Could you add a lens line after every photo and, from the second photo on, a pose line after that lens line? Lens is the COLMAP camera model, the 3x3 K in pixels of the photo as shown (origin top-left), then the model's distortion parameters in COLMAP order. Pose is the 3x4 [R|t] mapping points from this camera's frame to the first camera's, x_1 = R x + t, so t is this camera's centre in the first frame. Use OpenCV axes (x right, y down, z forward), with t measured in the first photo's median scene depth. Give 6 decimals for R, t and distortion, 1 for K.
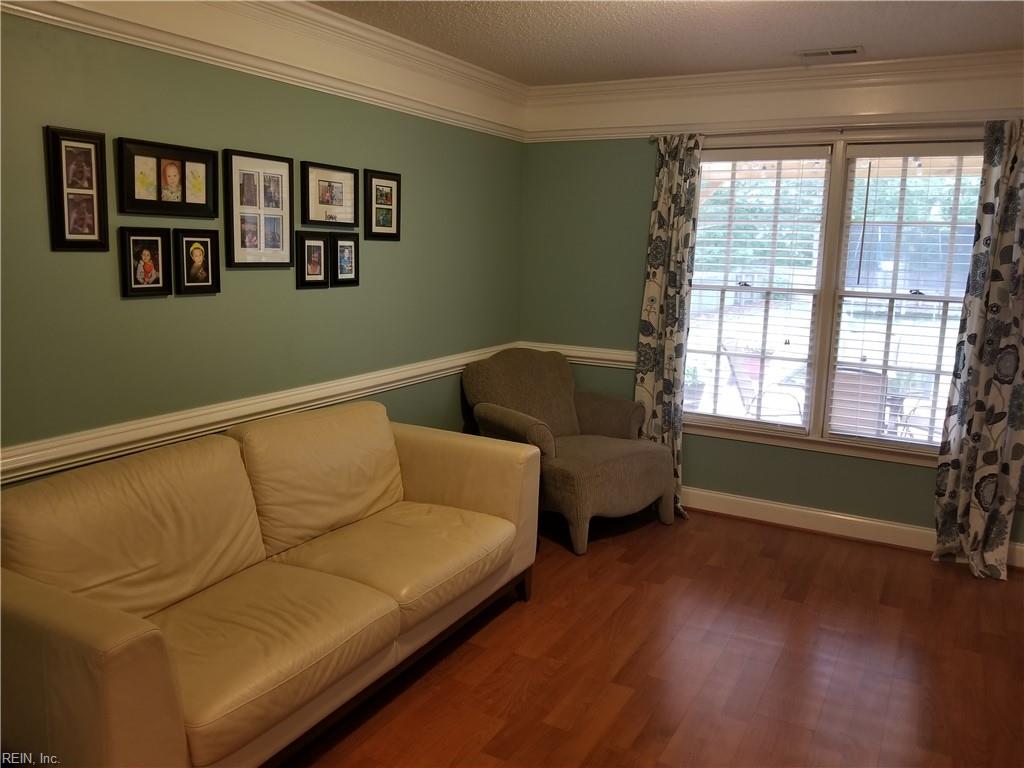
lens RADIAL K [[852.3, 0, 512.0], [0, 852.3, 384.0], [0, 0, 1]] dist [0.099110, -0.193848]
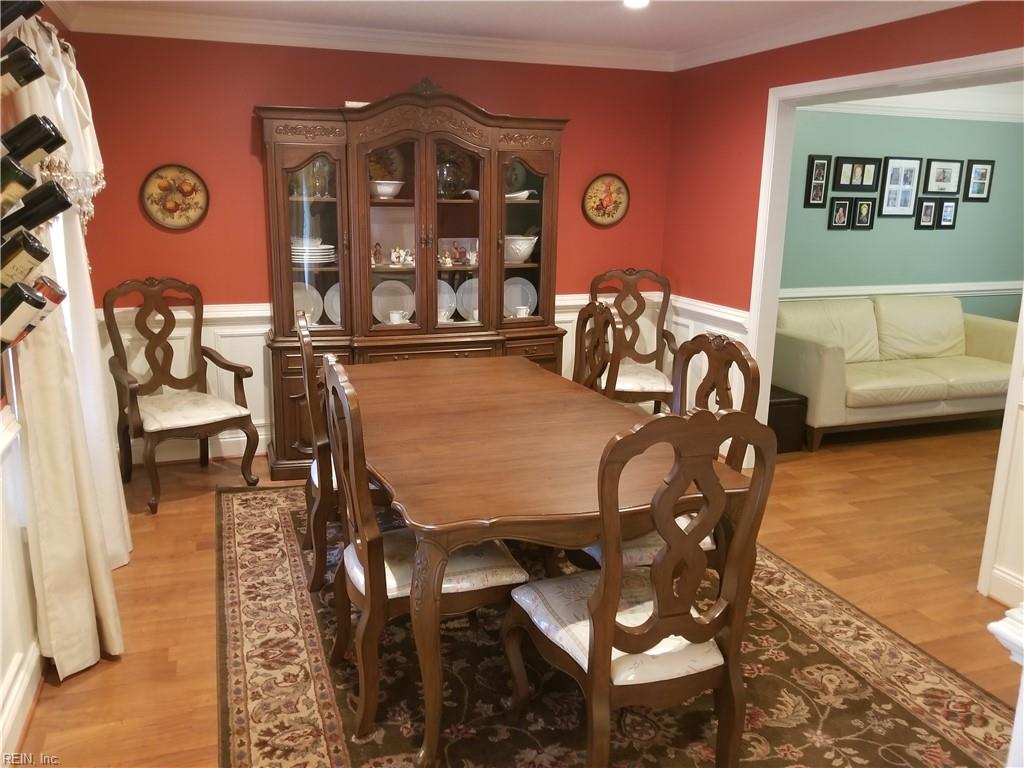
lens RADIAL K [[795.1, 0, 510.9], [0, 795.1, 363.1], [0, 0, 1]] dist [0.087787, -0.140816]
pose [[0.761059, 0.124950, -0.636535, 0.248266], [-0.105292, 0.992055, 0.068848, 0.160900], [0.640080, 0.014624, 0.768169, -0.963459]]
